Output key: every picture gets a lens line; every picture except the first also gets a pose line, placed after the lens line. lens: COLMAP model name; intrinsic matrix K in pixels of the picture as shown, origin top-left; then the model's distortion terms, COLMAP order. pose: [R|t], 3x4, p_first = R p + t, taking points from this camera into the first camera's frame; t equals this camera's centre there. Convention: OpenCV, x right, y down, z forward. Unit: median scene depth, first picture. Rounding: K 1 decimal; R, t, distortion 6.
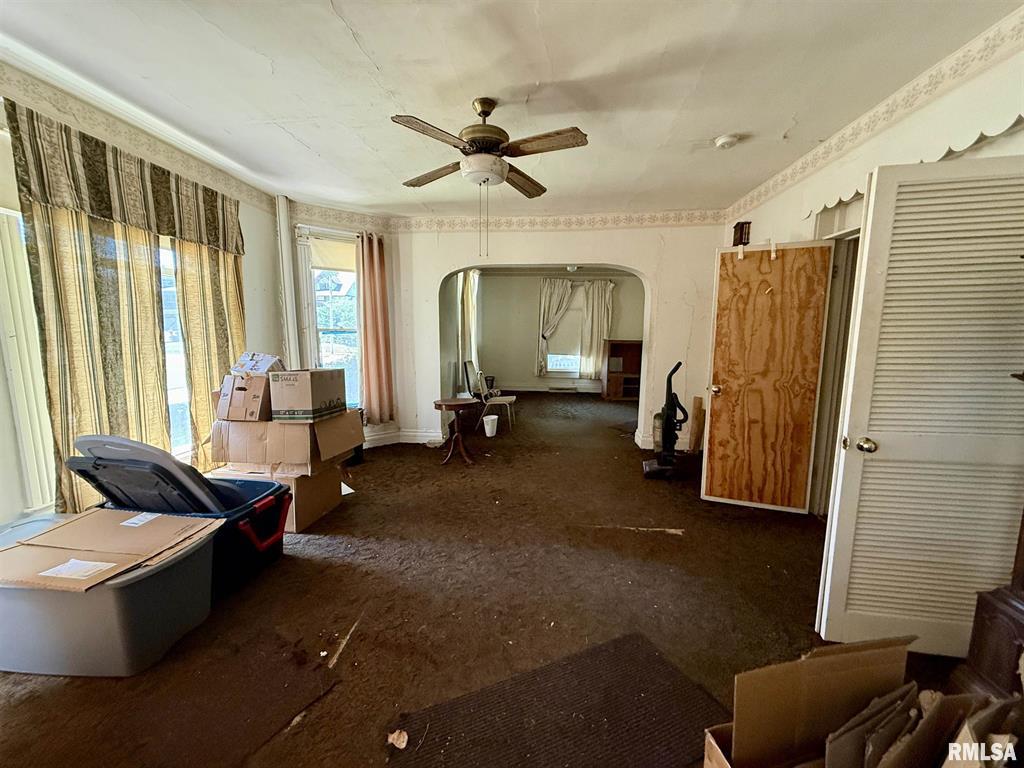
lens RADIAL K [[407.9, 0, 512.0], [0, 407.9, 384.0], [0, 0, 1]] dist [-0.003089, 0.000186]
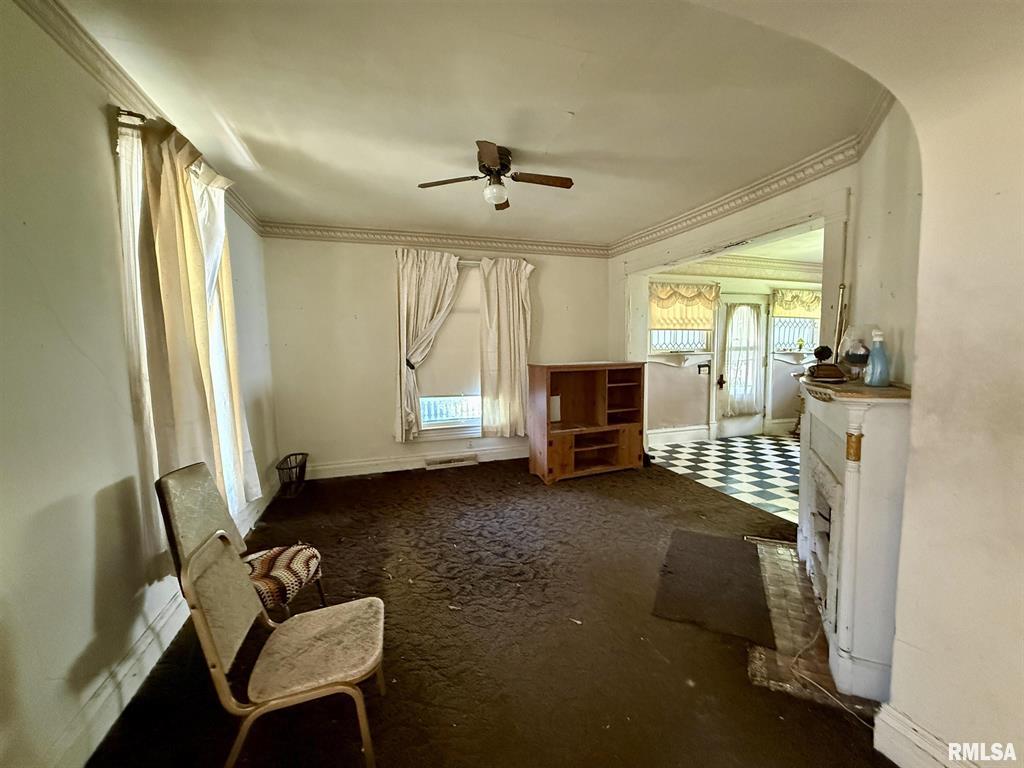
lens RADIAL K [[407.9, 0, 512.0], [0, 407.9, 384.0], [0, 0, 1]] dist [-0.003089, 0.000186]
pose [[0.922293, -0.062392, 0.381422, -0.000235], [0.083086, 0.995817, -0.038011, -0.062233], [-0.377455, 0.066748, 0.923619, 0.490031]]
